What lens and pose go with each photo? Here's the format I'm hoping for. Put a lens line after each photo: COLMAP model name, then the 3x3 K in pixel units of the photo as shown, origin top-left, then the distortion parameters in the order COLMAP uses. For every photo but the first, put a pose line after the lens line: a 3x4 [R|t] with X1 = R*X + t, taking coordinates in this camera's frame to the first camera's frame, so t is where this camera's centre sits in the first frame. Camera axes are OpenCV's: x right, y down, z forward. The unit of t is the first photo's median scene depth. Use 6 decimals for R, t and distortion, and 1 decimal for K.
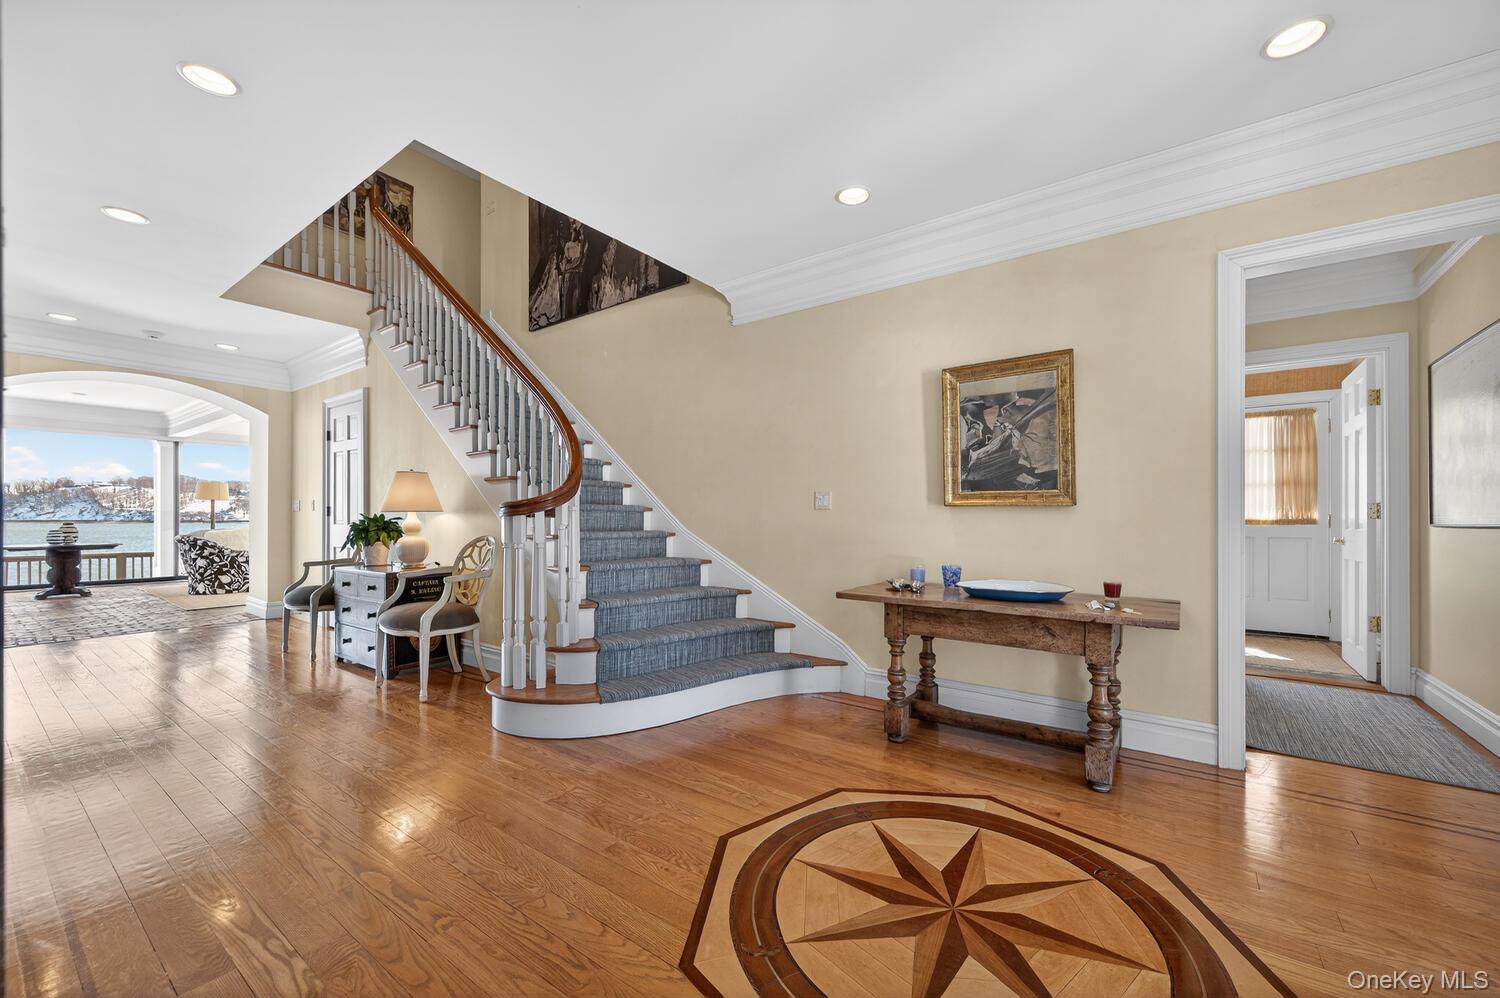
lens RADIAL K [[612.9, 0, 760.0], [0, 612.9, 513.0], [0, 0, 1]] dist [-0.003300, 0.000929]
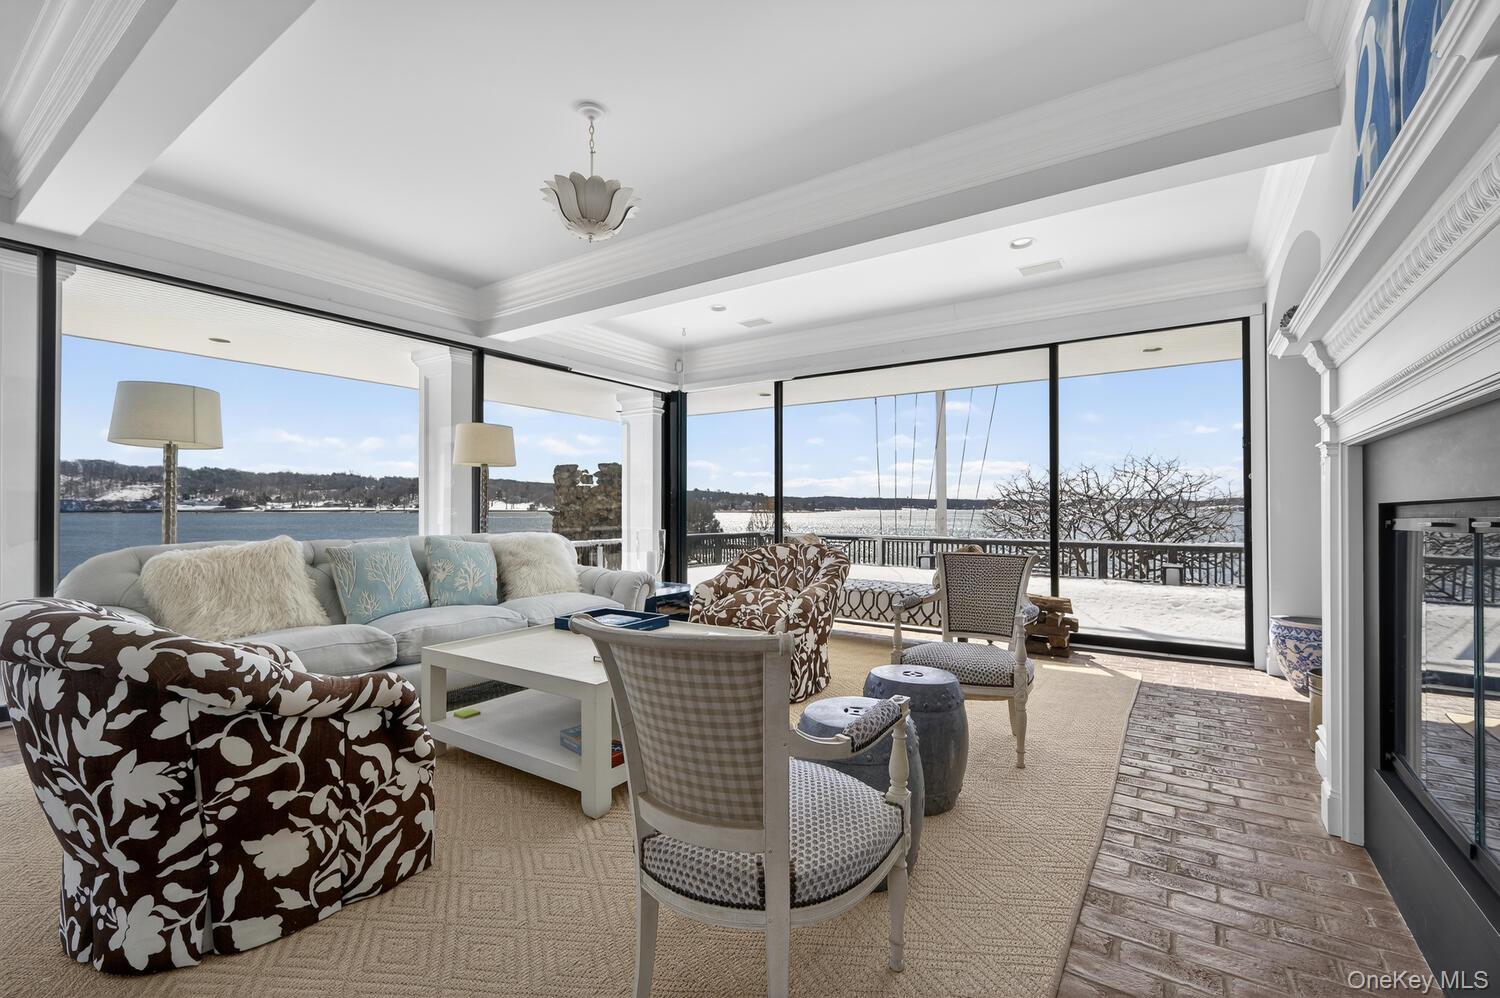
lens RADIAL K [[644.4, 0, 749.7], [0, 644.4, 501.7], [0, 0, 1]] dist [0.008710, -0.001023]
pose [[0.999567, 0.002840, 0.029292, -0.755233], [-0.002758, 0.999992, -0.002823, 0.007423], [-0.029300, 0.002741, 0.999567, 0.820060]]
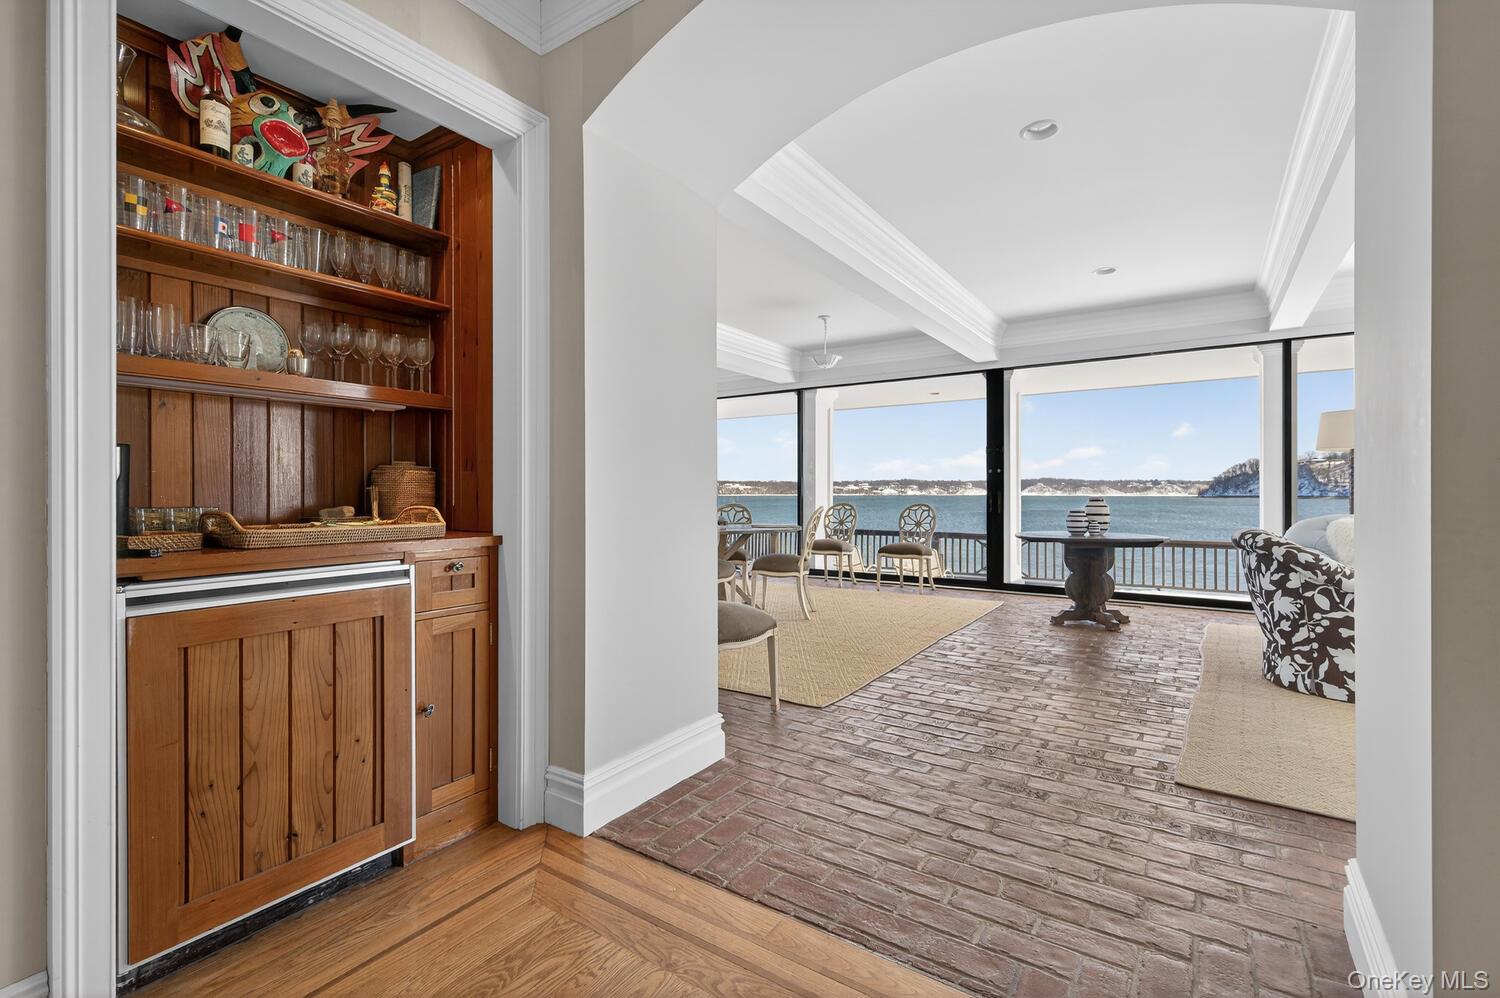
lens RADIAL K [[670.4, 0, 747.2], [0, 670.4, 492.3], [0, 0, 1]] dist [-0.003378, -0.000391]
pose [[0.041259, 0.000270, -0.999148, -0.508013], [0.006164, 0.999981, 0.000525, 0.008388], [0.999129, -0.006181, 0.041257, 0.645014]]
